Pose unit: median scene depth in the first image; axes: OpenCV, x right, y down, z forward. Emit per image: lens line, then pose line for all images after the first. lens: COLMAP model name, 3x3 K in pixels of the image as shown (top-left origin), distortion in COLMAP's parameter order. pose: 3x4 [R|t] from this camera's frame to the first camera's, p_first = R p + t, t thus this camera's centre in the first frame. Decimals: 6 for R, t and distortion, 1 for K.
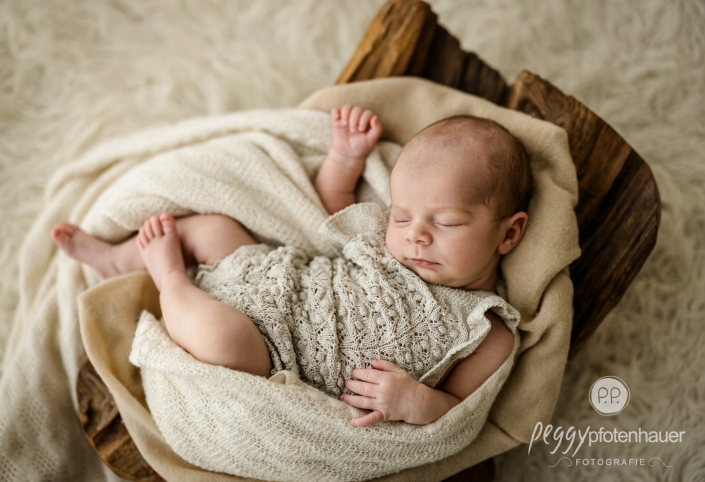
lens RADIAL K [[964.7, 0, 352.5], [0, 964.7, 241.0], [0, 0, 1]] dist [-0.075264, -0.067114]
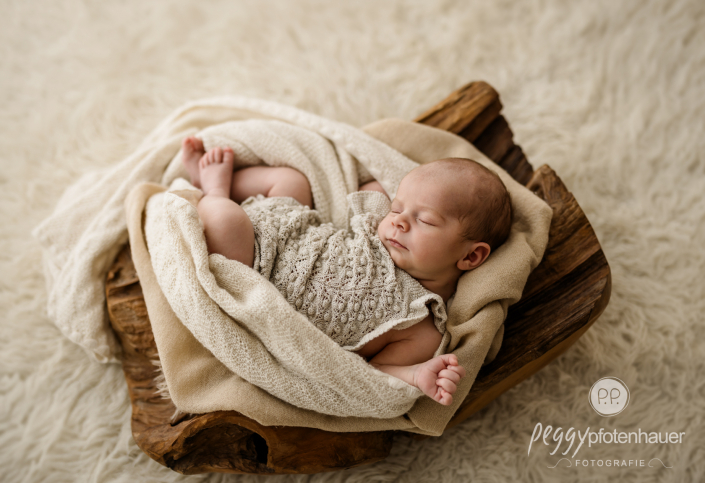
lens RADIAL K [[964.7, 0, 352.5], [0, 964.7, 241.5], [0, 0, 1]] dist [-0.075264, -0.067114]
pose [[0.899249, 0.395770, -0.186327, 0.232285], [-0.426117, 0.888814, -0.168624, 0.234040], [0.098874, 0.231032, 0.967909, -0.209162]]
